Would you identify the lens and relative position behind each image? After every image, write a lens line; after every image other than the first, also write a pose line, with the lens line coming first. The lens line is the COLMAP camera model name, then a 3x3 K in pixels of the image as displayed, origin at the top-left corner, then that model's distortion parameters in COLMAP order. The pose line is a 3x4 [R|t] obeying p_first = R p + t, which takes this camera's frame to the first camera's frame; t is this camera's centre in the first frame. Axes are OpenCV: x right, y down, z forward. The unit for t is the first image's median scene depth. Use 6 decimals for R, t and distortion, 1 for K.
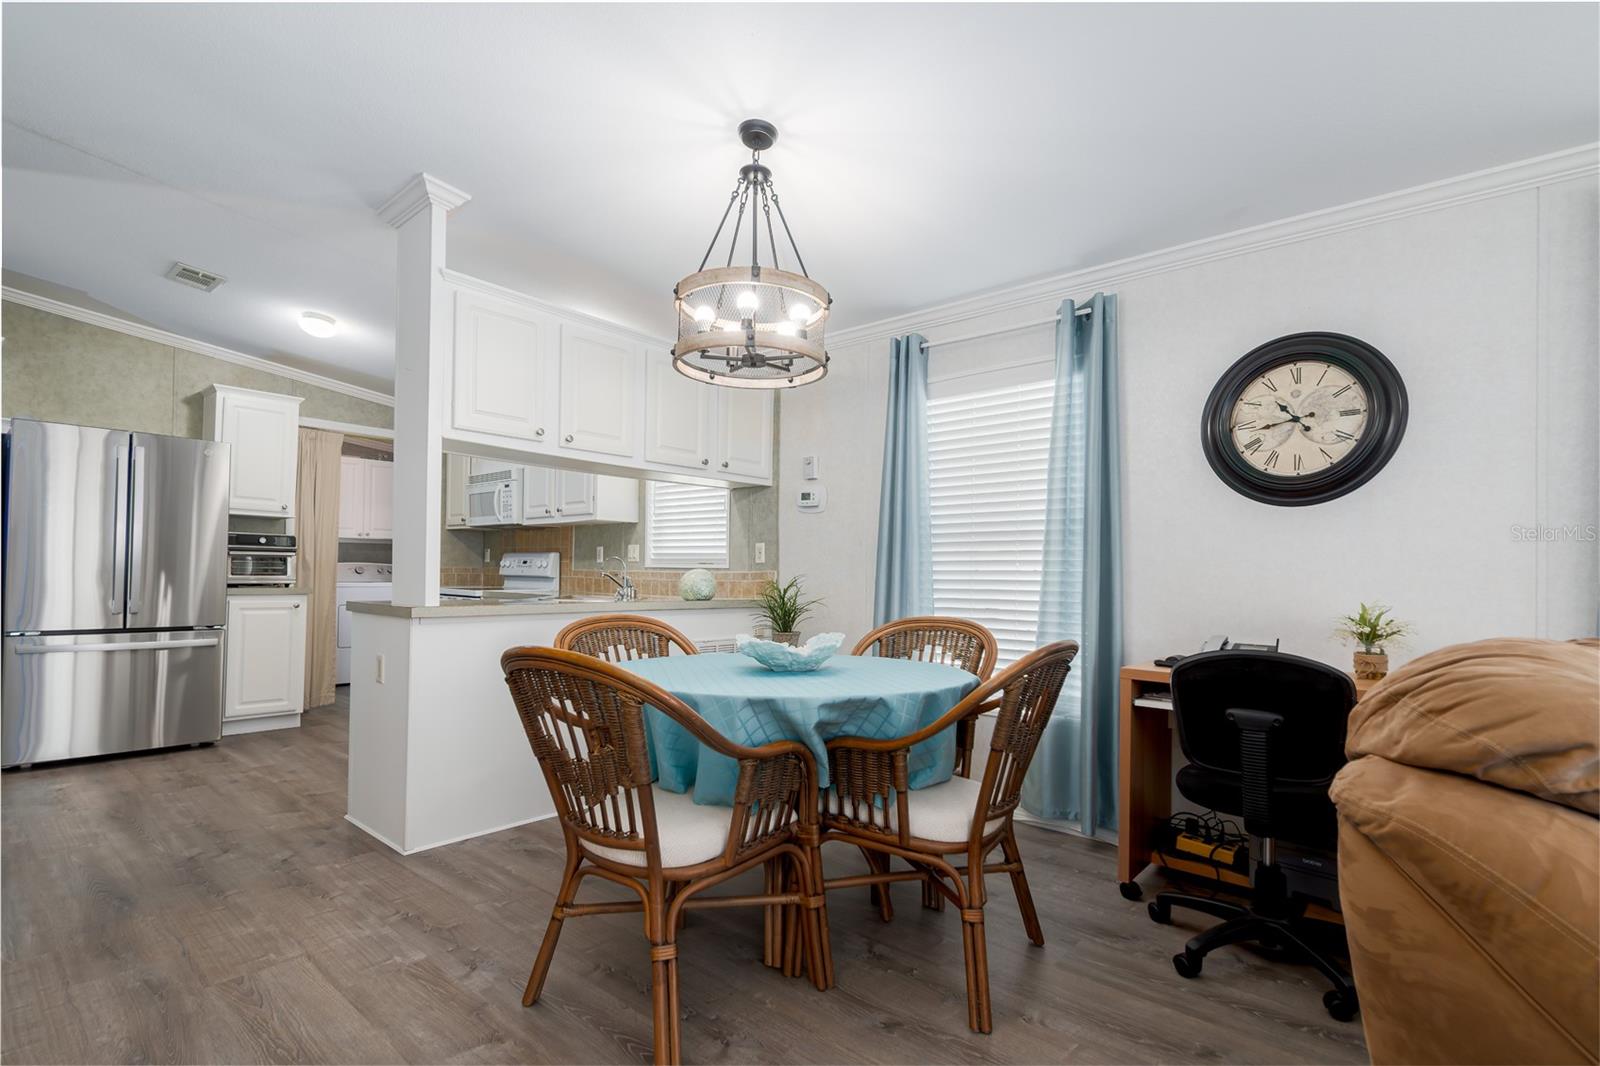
lens RADIAL K [[749.2, 0, 802.4], [0, 749.2, 556.4], [0, 0, 1]] dist [-0.016687, -0.000531]
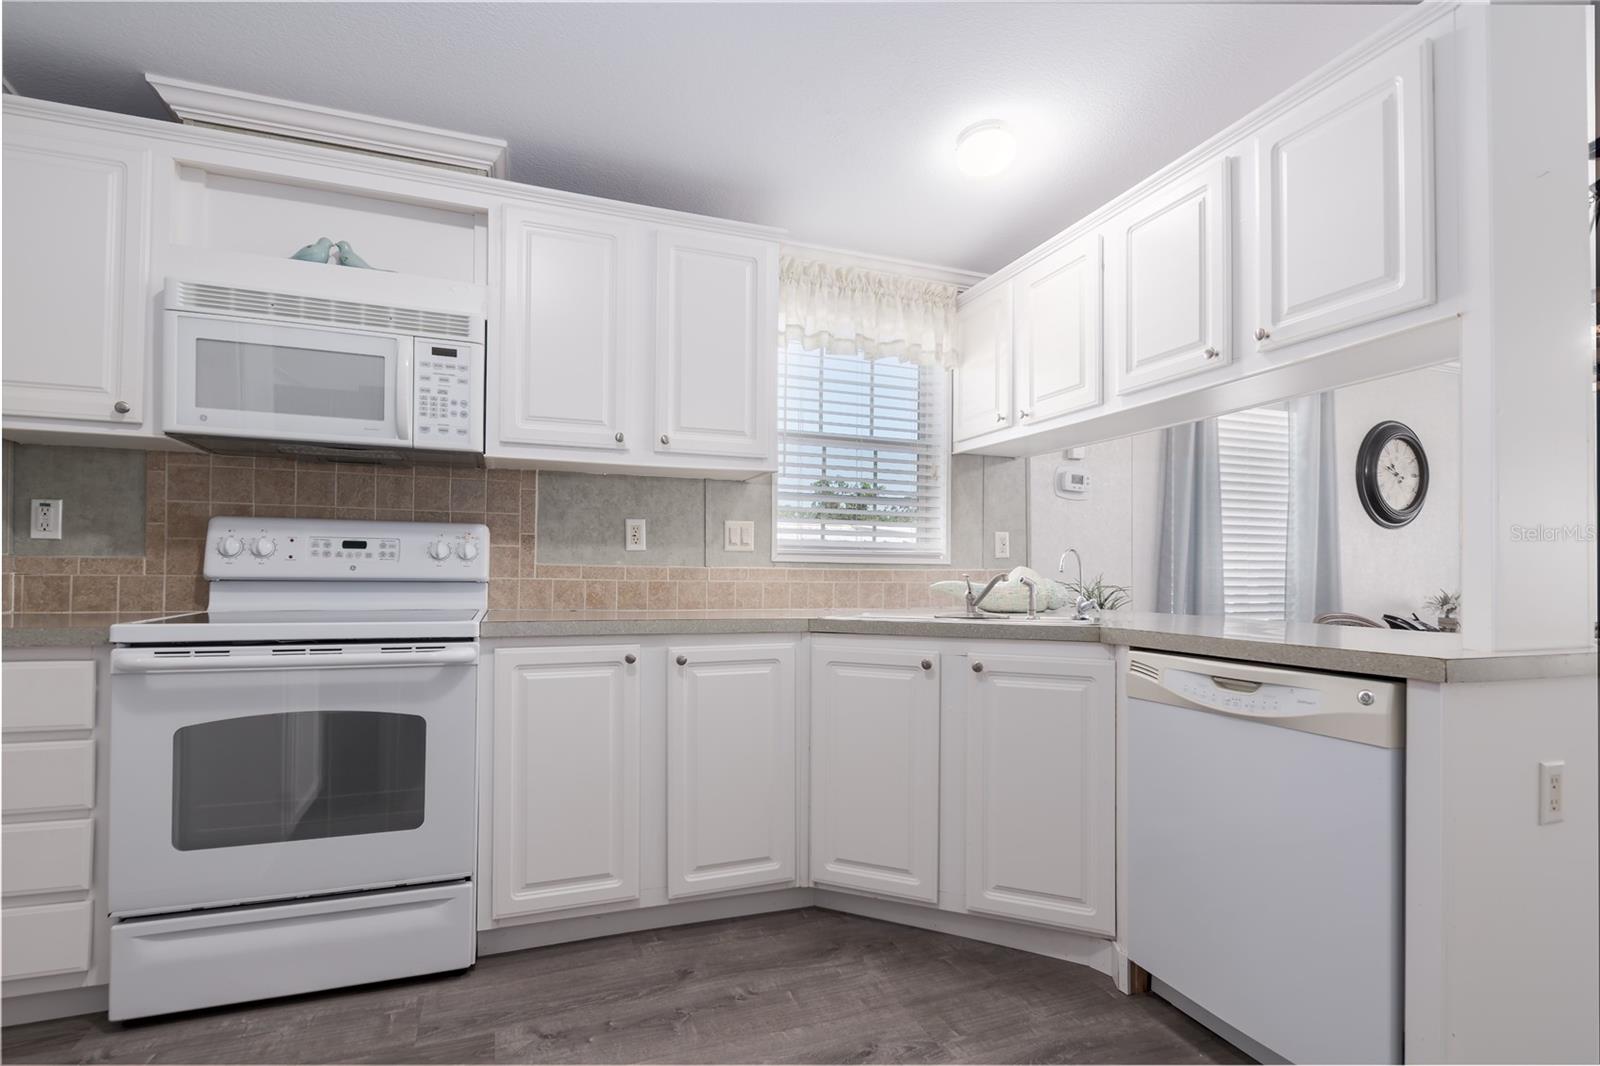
lens RADIAL K [[746.7, 0, 802.3], [0, 746.7, 561.8], [0, 0, 1]] dist [-0.009627, 0.000115]
pose [[0.488192, 0.001742, 0.872735, -0.706688], [-0.024421, 0.999634, 0.011665, 0.007737], [-0.872395, -0.027007, 0.488055, 0.699654]]
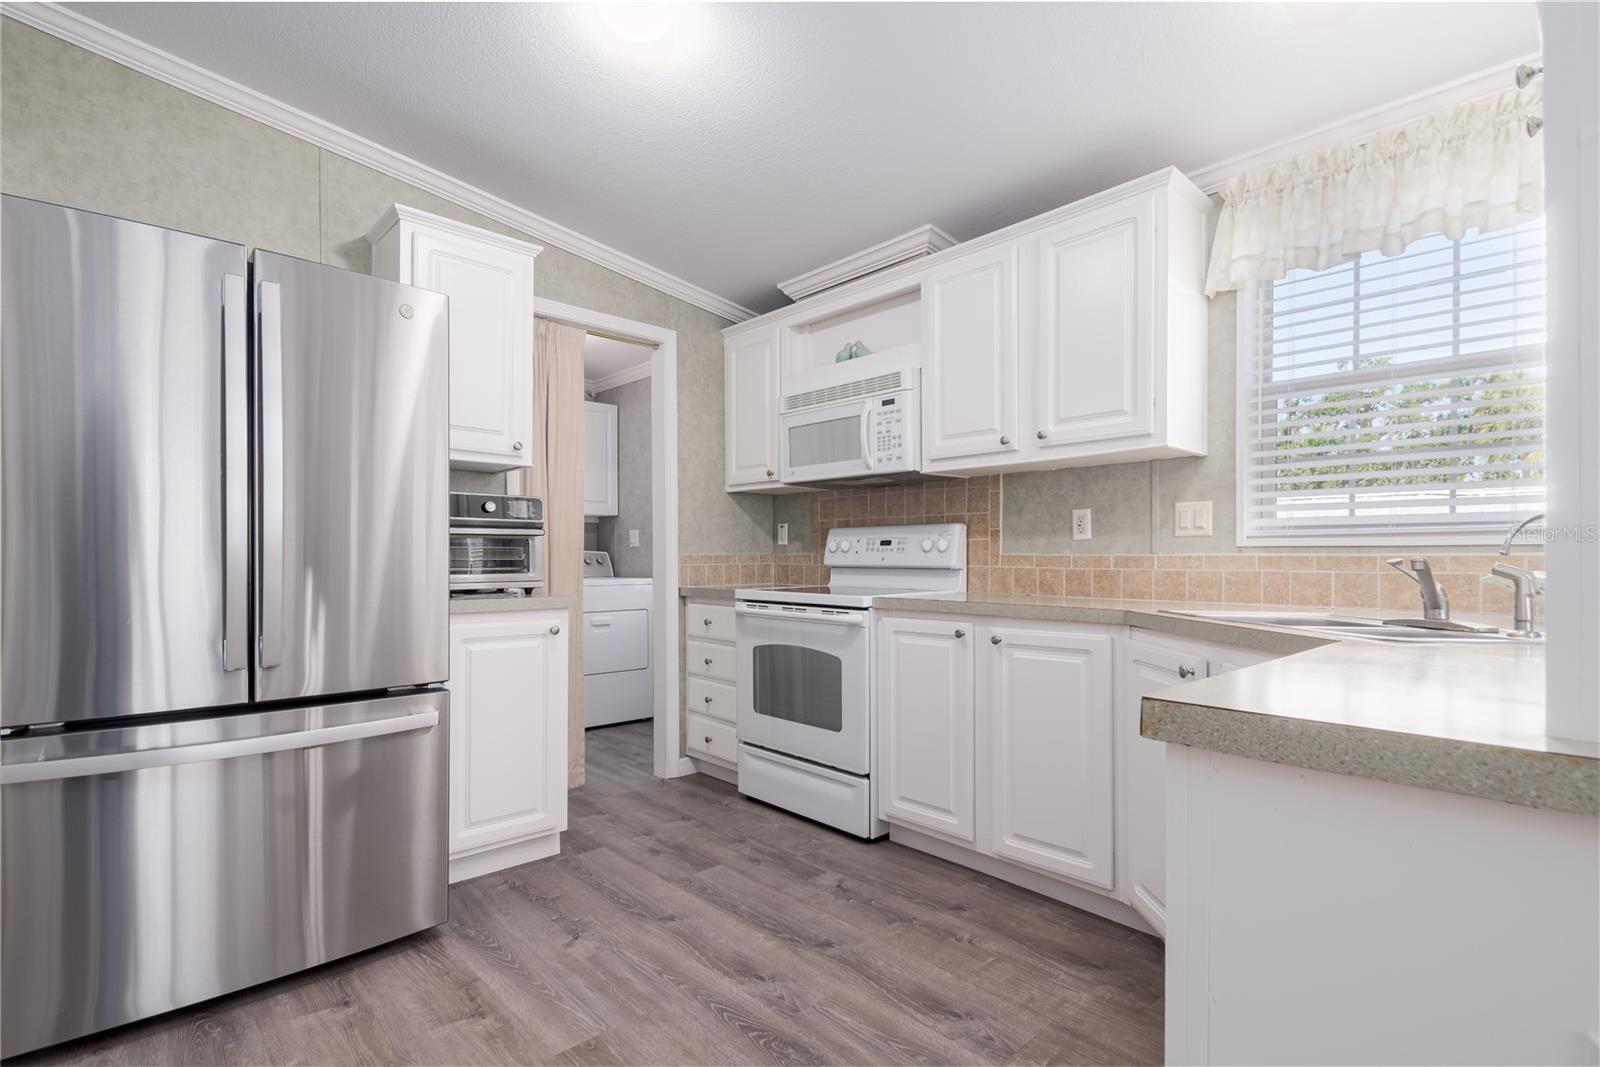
lens RADIAL K [[745.5, 0, 789.4], [0, 745.5, 566.6], [0, 0, 1]] dist [-0.015974, -0.000063]
pose [[0.992934, -0.013121, -0.117942, -0.443502], [0.017253, 0.999270, 0.034079, 0.006298], [0.117409, -0.035873, 0.992436, 0.489172]]
